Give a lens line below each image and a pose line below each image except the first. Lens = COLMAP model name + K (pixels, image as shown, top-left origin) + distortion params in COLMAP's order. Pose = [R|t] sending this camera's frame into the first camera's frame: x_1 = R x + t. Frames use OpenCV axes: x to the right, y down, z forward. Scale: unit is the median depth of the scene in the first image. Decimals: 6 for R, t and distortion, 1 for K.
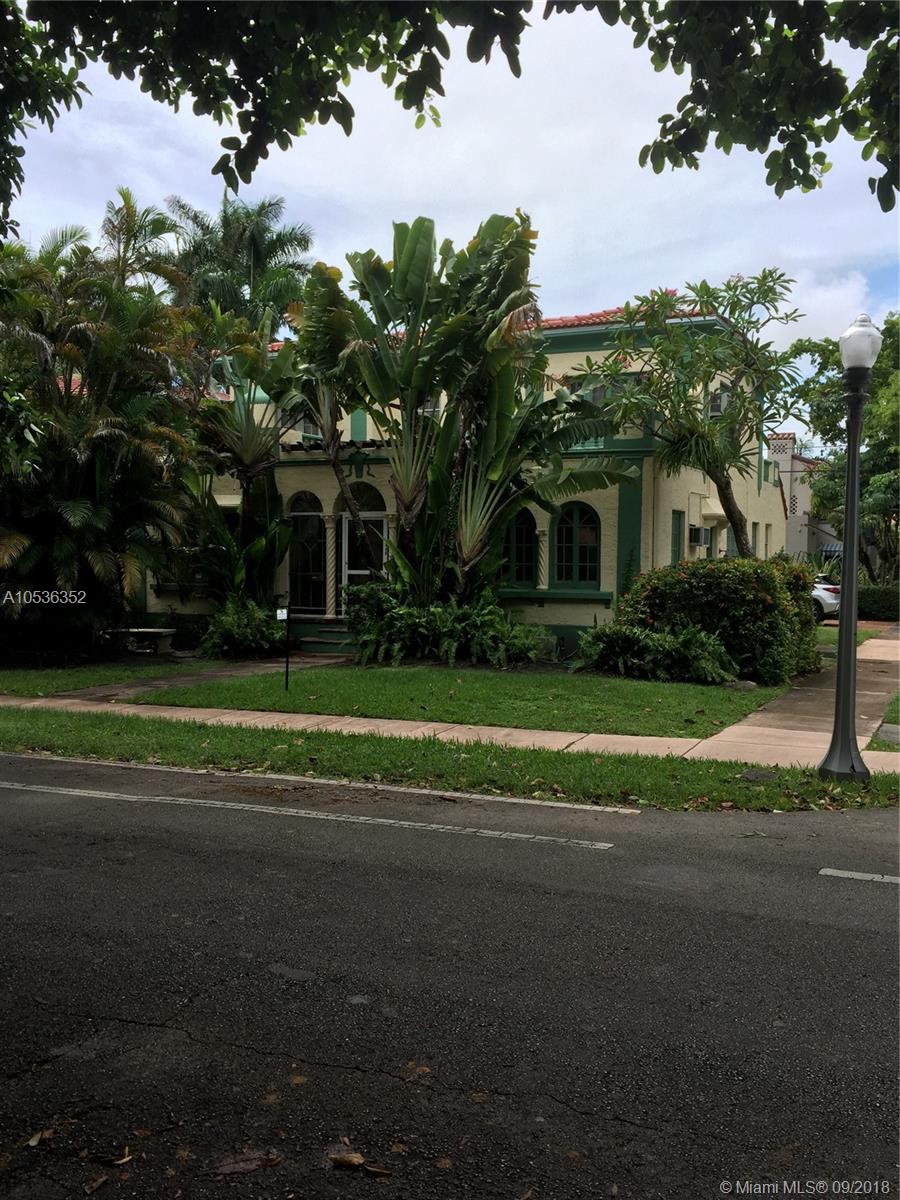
lens RADIAL K [[1078.7, 0, 448.8], [0, 1078.7, 599.4], [0, 0, 1]] dist [0.066226, 0.000303]
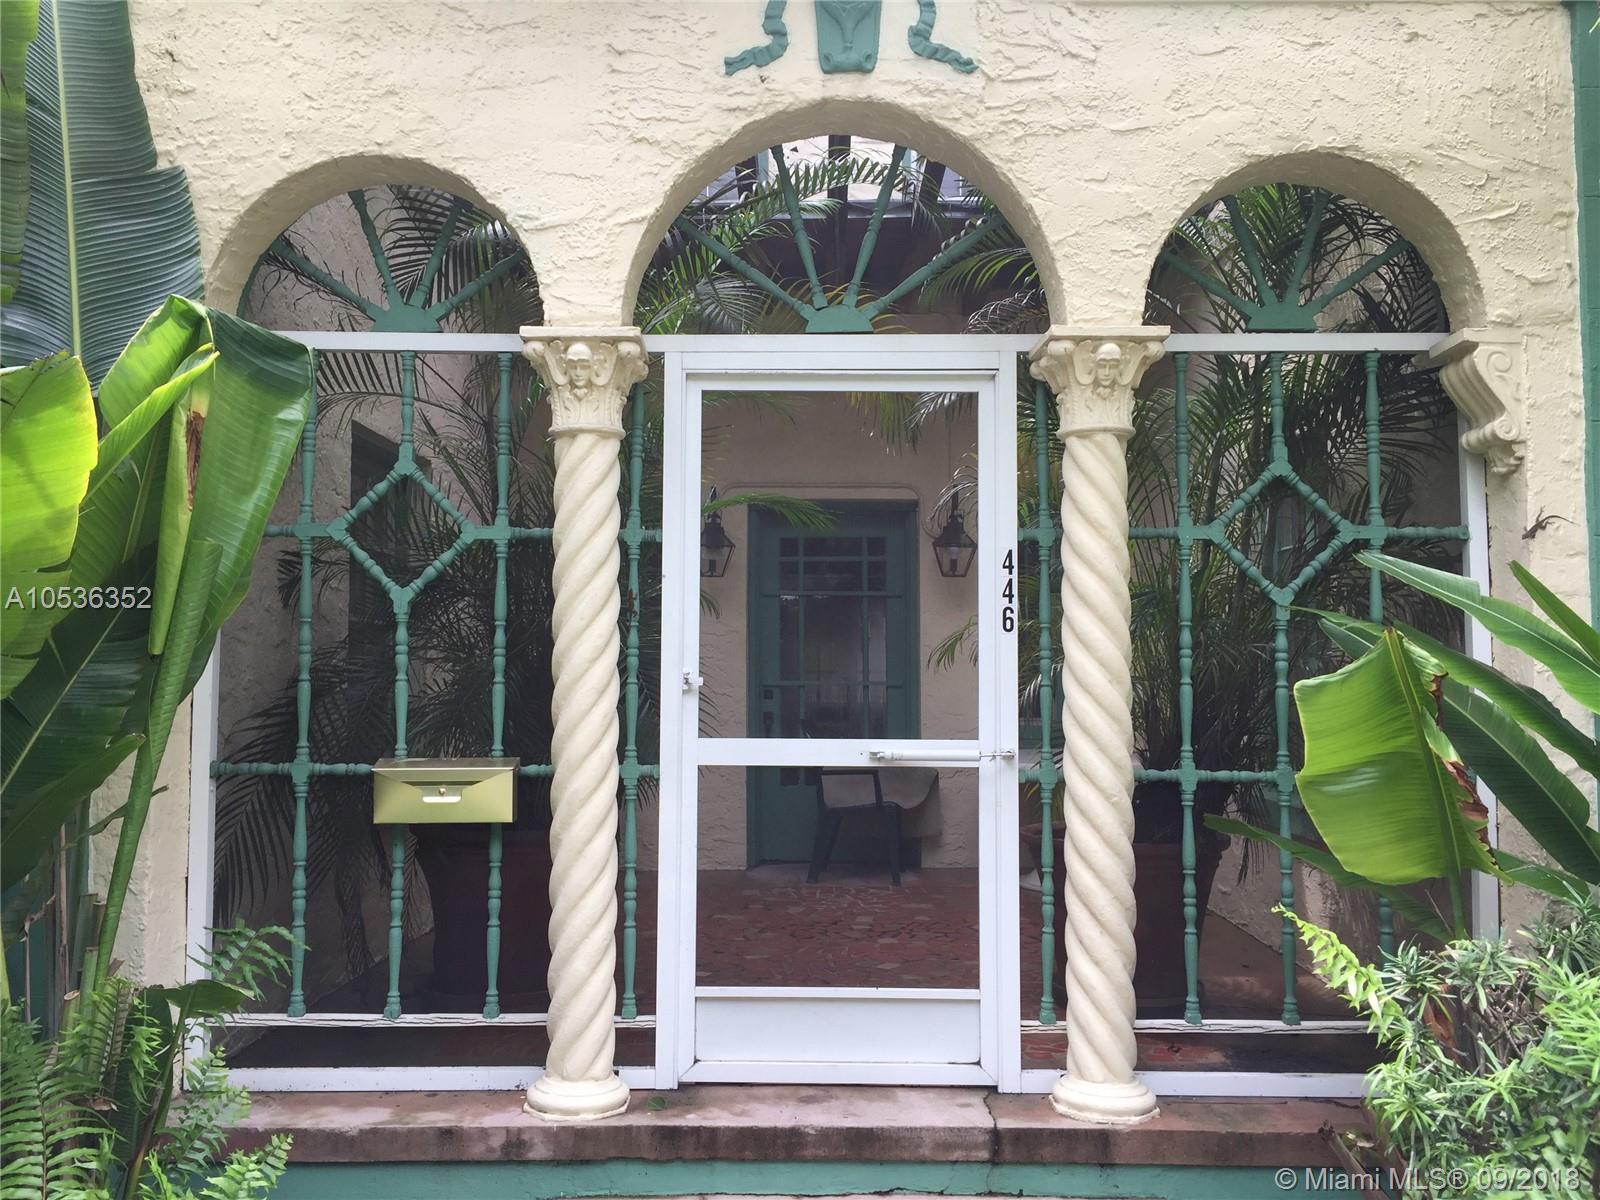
lens RADIAL K [[1348.4, 0, 793.3], [0, 1348.4, 612.4], [0, 0, 1]] dist [0.051814, -0.007885]
pose [[0.911153, 0.020558, 0.411556, -0.172419], [0.019434, 0.995499, -0.092754, -0.029757], [-0.411610, 0.092511, 0.906652, 0.917863]]
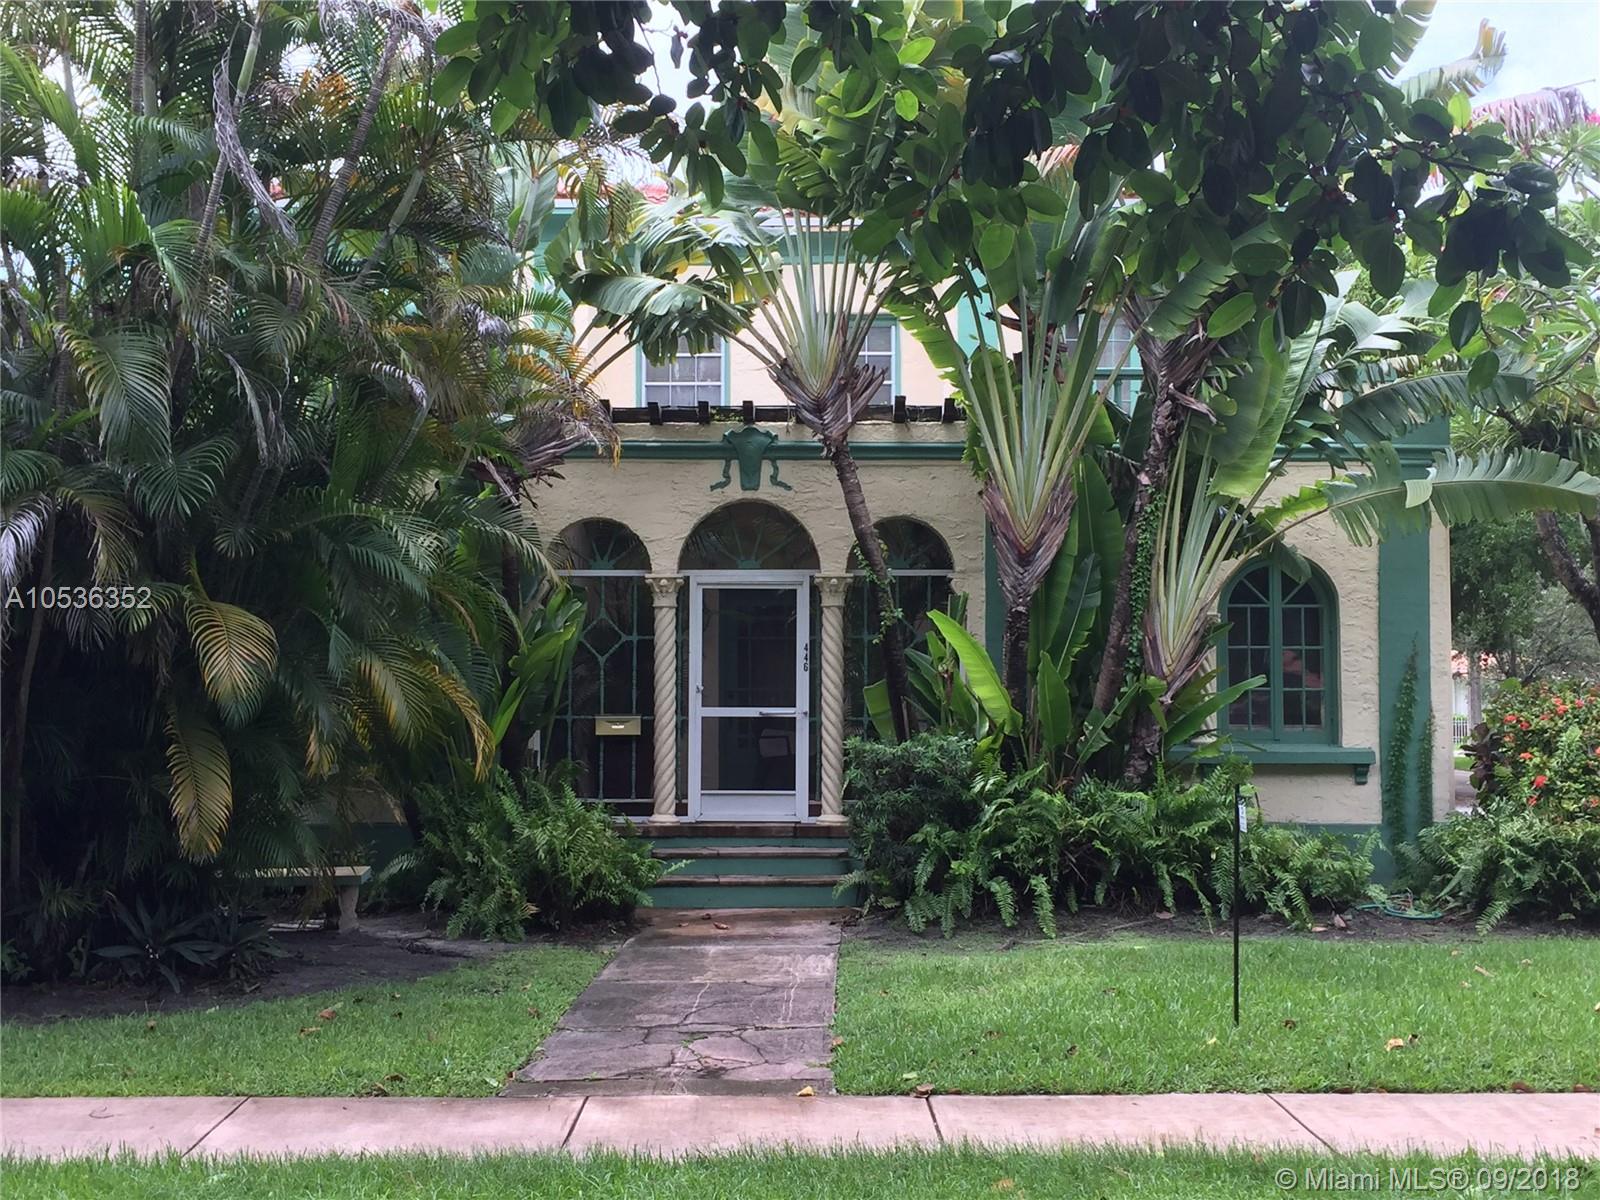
lens RADIAL K [[1935.5, 0, 801.7], [0, 1935.5, 619.9], [0, 0, 1]] dist [-0.004870, 0.347364]
pose [[0.915384, 0.009512, 0.402470, -0.400411], [0.020532, 0.997317, -0.070270, -0.008087], [-0.402059, 0.072587, 0.912732, 0.322129]]
